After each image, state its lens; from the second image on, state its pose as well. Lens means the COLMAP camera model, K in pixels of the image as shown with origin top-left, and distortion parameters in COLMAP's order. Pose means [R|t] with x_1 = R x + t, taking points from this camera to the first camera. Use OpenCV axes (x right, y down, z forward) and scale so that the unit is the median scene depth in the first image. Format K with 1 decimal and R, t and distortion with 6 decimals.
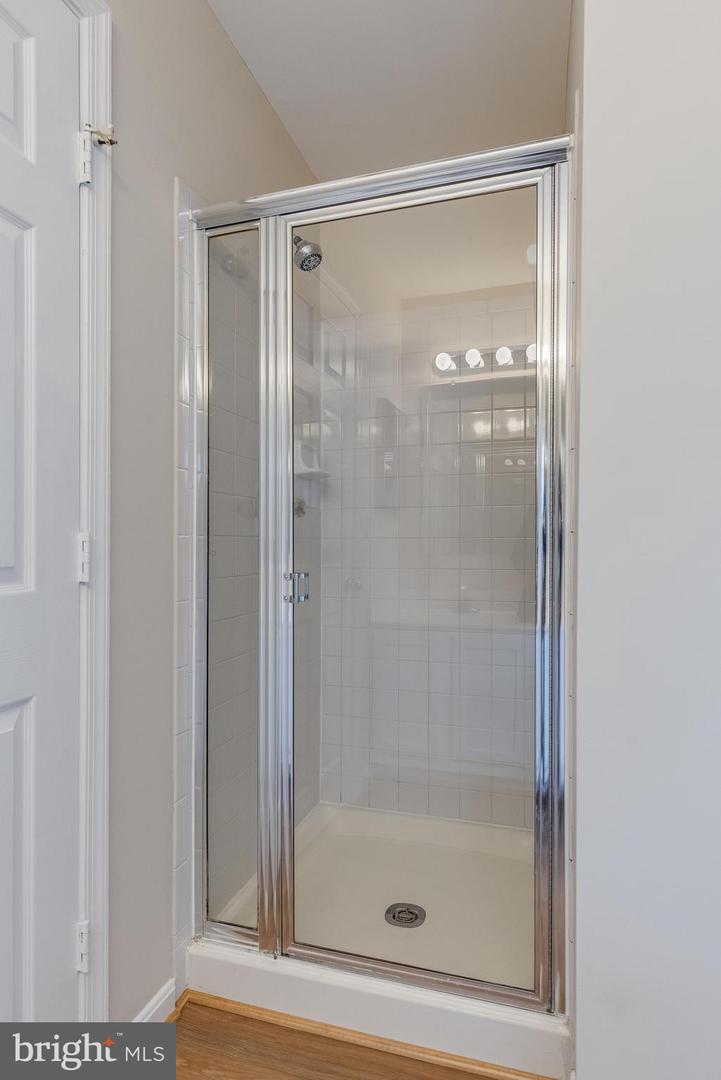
lens RADIAL K [[604.2, 0, 360.1], [0, 604.2, 548.1], [0, 0, 1]] dist [-0.001981, -0.003173]
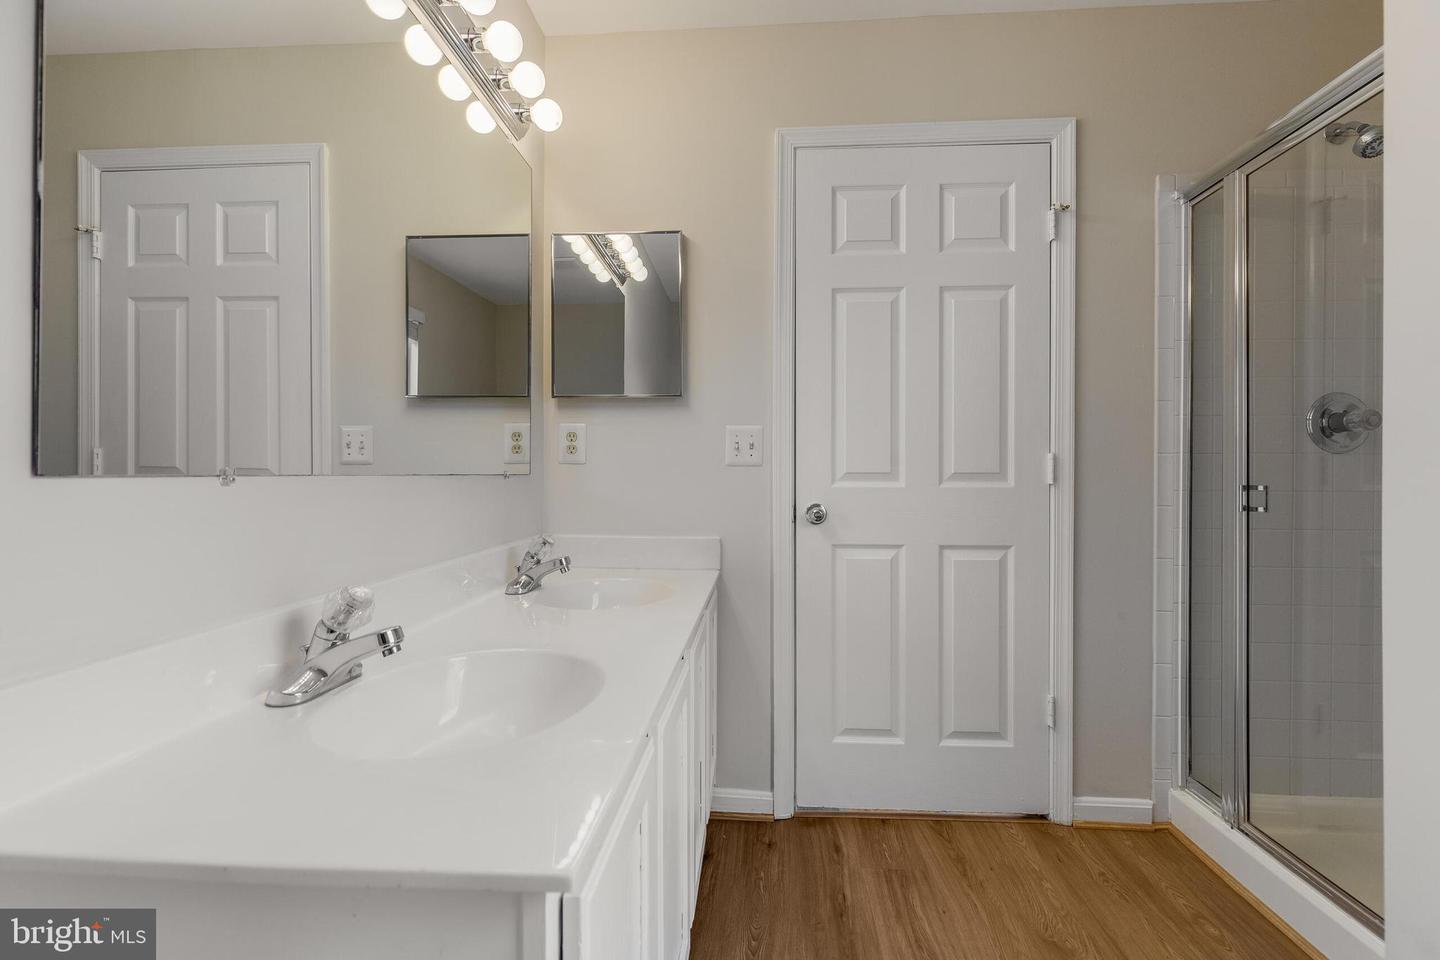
lens RADIAL K [[805.6, 0, 718.0], [0, 805.6, 477.7], [0, 0, 1]] dist [-0.001981, -0.003173]
pose [[0.231634, 0.005185, -0.972789, 1.101935], [-0.012517, 0.999919, 0.002350, 0.035695], [0.972723, 0.011632, 0.231680, -0.289229]]
